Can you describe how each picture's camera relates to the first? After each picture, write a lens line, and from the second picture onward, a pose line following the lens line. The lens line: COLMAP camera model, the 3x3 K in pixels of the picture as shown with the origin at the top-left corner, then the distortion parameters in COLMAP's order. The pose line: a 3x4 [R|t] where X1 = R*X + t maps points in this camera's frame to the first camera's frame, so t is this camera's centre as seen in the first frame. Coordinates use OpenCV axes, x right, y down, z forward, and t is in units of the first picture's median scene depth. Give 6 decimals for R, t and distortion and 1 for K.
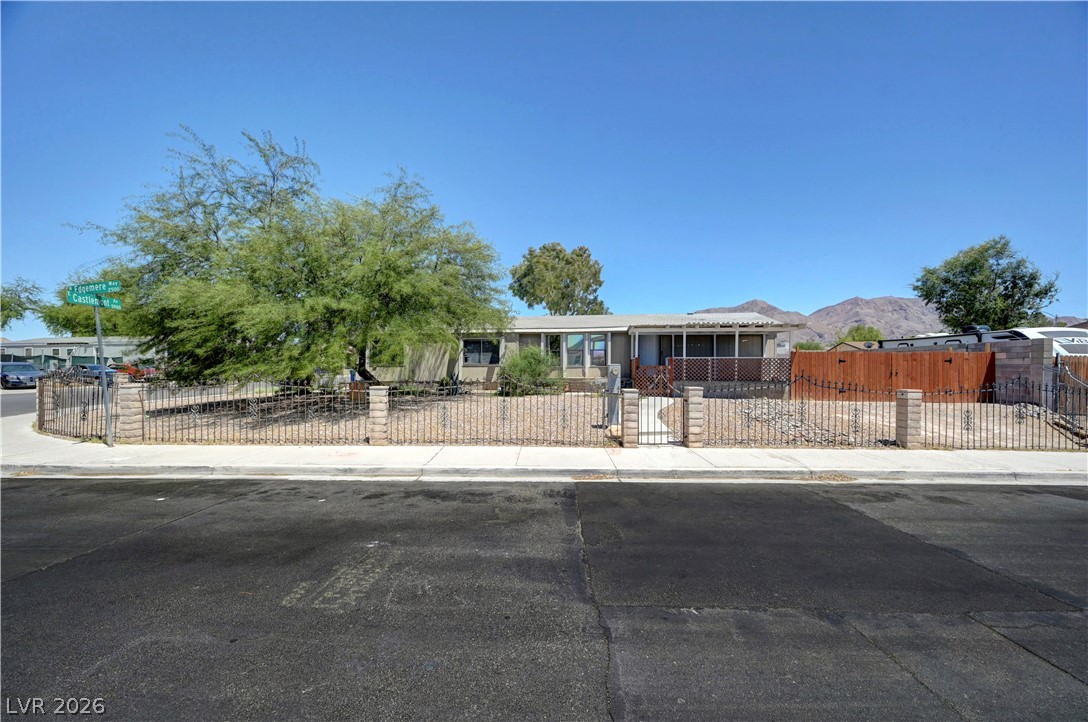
lens RADIAL K [[429.9, 0, 547.5], [0, 429.9, 364.2], [0, 0, 1]] dist [-0.001438, -0.000530]
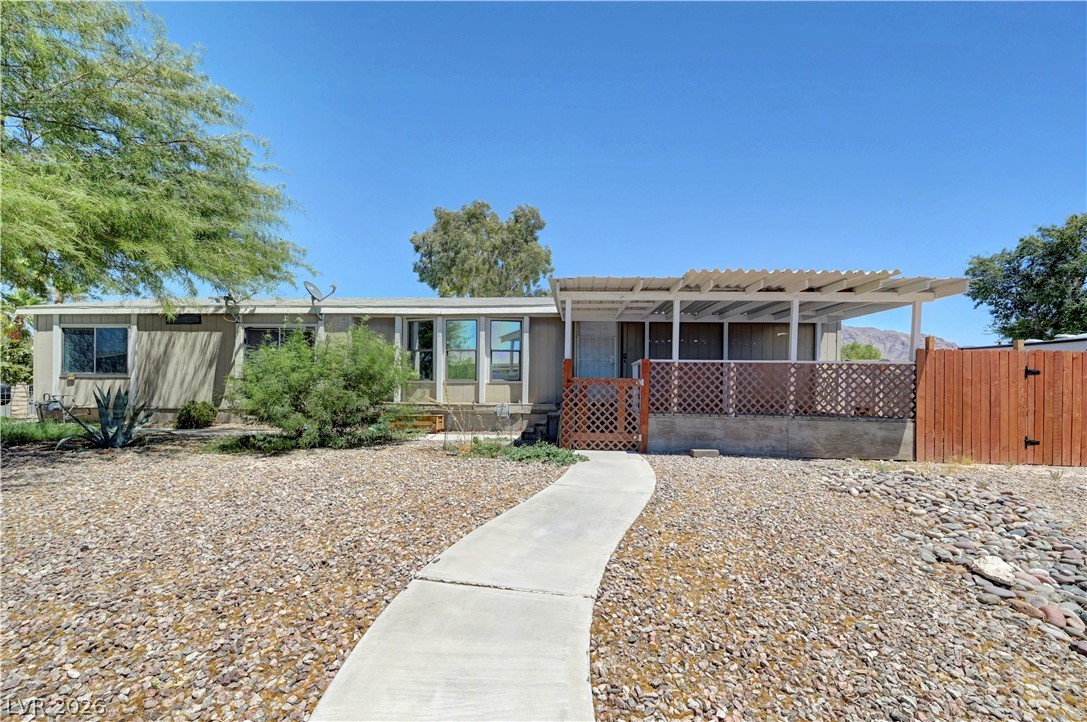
lens RADIAL K [[429.5, 0, 551.0], [0, 429.5, 390.4], [0, 0, 1]] dist [-0.001438, -0.000530]
pose [[0.996002, 0.010845, 0.088668, 0.128100], [-0.011698, 0.999890, 0.009100, 0.010061], [-0.088559, -0.010100, 0.996020, 0.479073]]
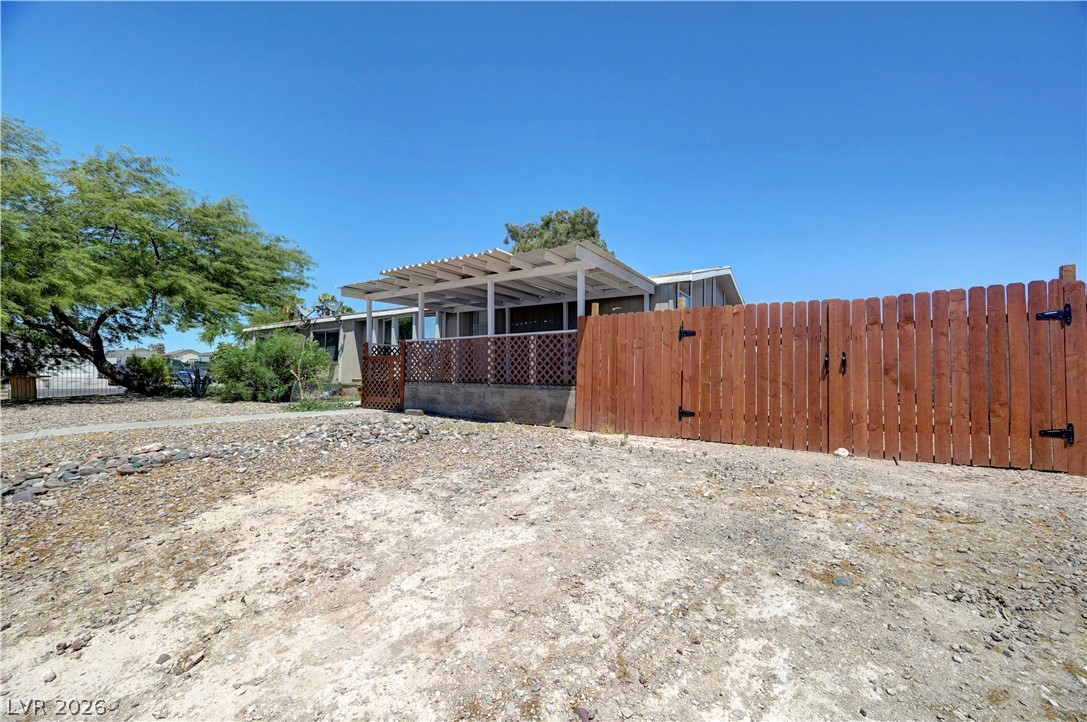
lens RADIAL K [[429.5, 0, 550.8], [0, 429.5, 362.7], [0, 0, 1]] dist [-0.001438, -0.000530]
pose [[0.908427, -0.008947, -0.417948, 0.574993], [-0.003151, 0.999596, -0.028246, 0.023349], [0.418032, 0.026977, 0.908032, 0.473959]]
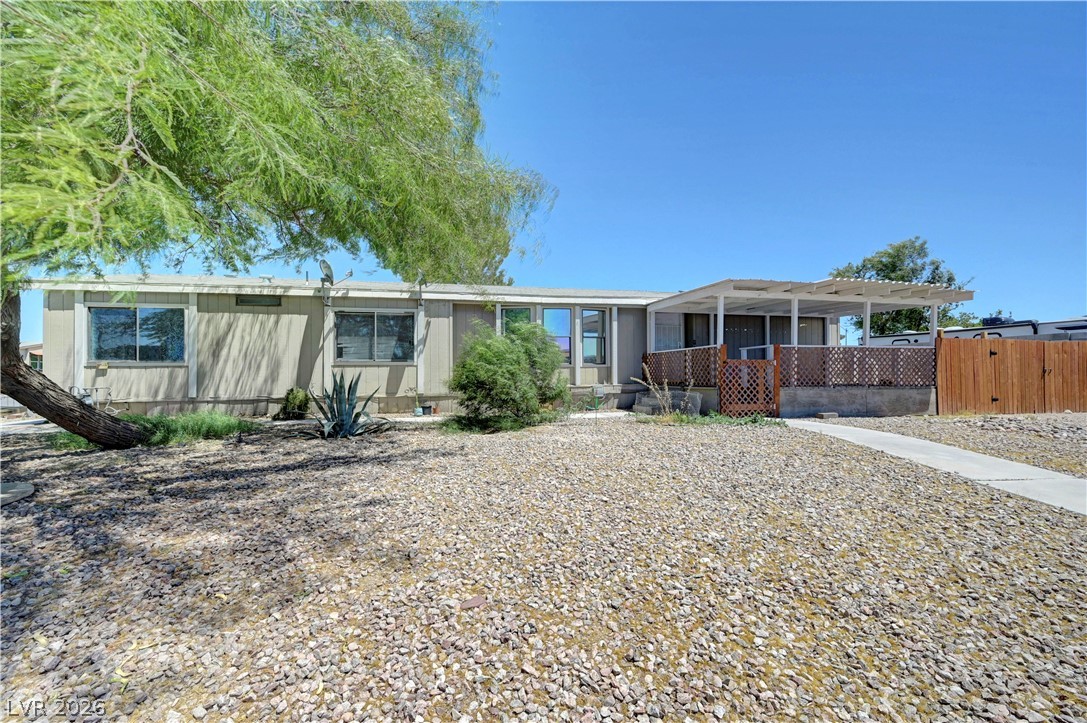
lens RADIAL K [[429.5, 0, 533.9], [0, 429.5, 367.4], [0, 0, 1]] dist [-0.001438, -0.000530]
pose [[0.938577, -0.000344, 0.345069, -0.159094], [0.005016, 0.999907, -0.012647, 0.015056], [-0.345033, 0.013601, 0.938492, 0.490172]]
